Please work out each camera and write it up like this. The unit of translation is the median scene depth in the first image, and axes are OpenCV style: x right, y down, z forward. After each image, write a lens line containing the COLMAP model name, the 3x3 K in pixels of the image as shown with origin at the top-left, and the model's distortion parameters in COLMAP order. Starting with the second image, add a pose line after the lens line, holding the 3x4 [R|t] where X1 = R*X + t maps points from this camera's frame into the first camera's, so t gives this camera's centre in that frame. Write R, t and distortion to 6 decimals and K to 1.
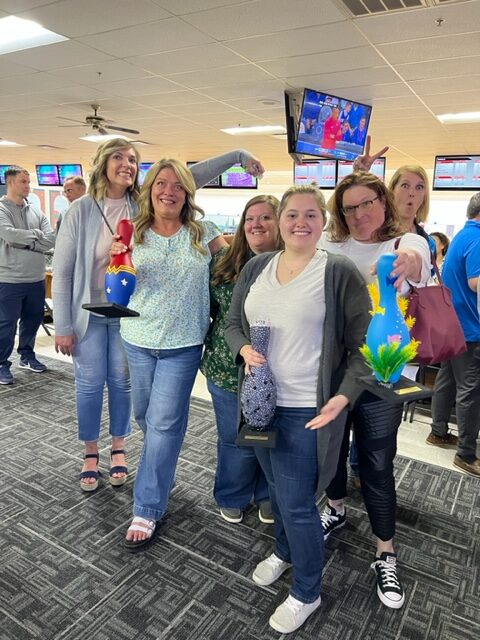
lens RADIAL K [[476.1, 0, 237.4], [0, 476.1, 319.8], [0, 0, 1]] dist [0.048126, -0.049668]
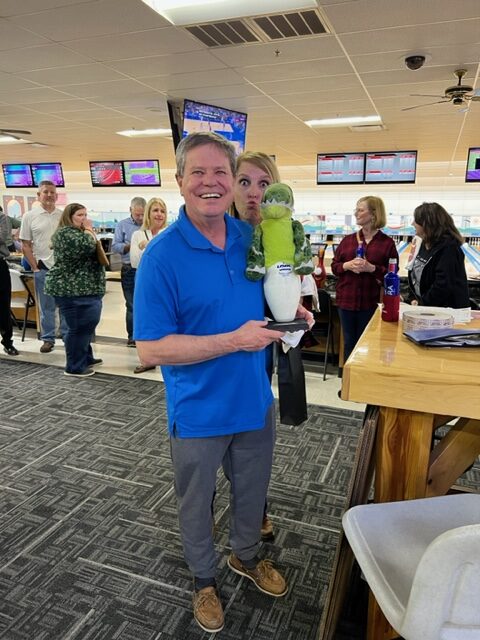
lens RADIAL K [[479.3, 0, 242.7], [0, 479.3, 316.4], [0, 0, 1]] dist [0.035838, -0.033737]
pose [[0.983411, -0.070814, 0.167001, 0.116350], [0.070542, 0.997480, 0.007567, 0.073292], [-0.167116, 0.004339, 0.985928, -0.340871]]
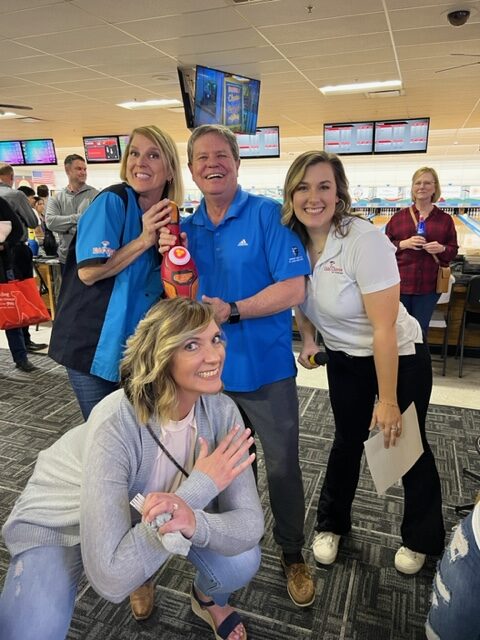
lens RADIAL K [[477.7, 0, 236.5], [0, 477.7, 320.4], [0, 0, 1]] dist [0.041683, -0.045736]
pose [[0.979848, -0.103883, 0.170604, -0.028436], [0.093764, 0.993380, 0.066361, 0.026980], [-0.176369, -0.049028, 0.983102, -0.188570]]
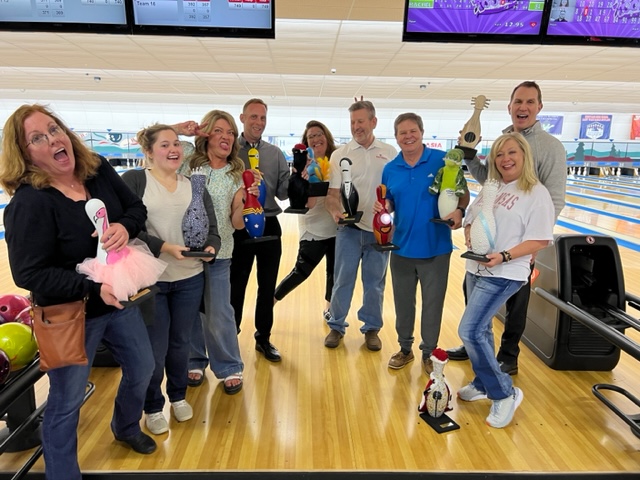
lens RADIAL K [[476.0, 0, 317.9], [0, 476.0, 239.5], [0, 0, 1]] dist [0.047242, -0.047942]
pose [[0.836682, -0.140122, 0.529462, 1.765378], [0.132050, 0.989810, 0.053282, -0.436410], [-0.531532, 0.025336, 0.846659, 2.491116]]
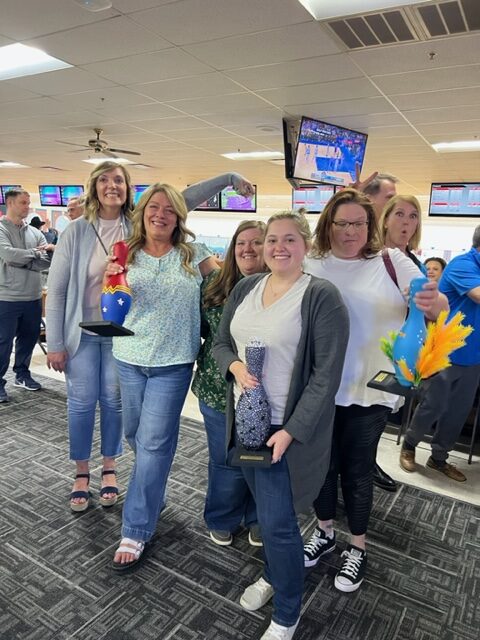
lens RADIAL K [[476.1, 0, 237.4], [0, 476.1, 319.8], [0, 0, 1]] dist [0.048126, -0.049668]
pose [[0.999893, 0.014422, 0.002279, 0.012824], [-0.014308, 0.998923, -0.044143, -0.000717], [-0.002913, 0.044105, 0.999023, -0.014021]]
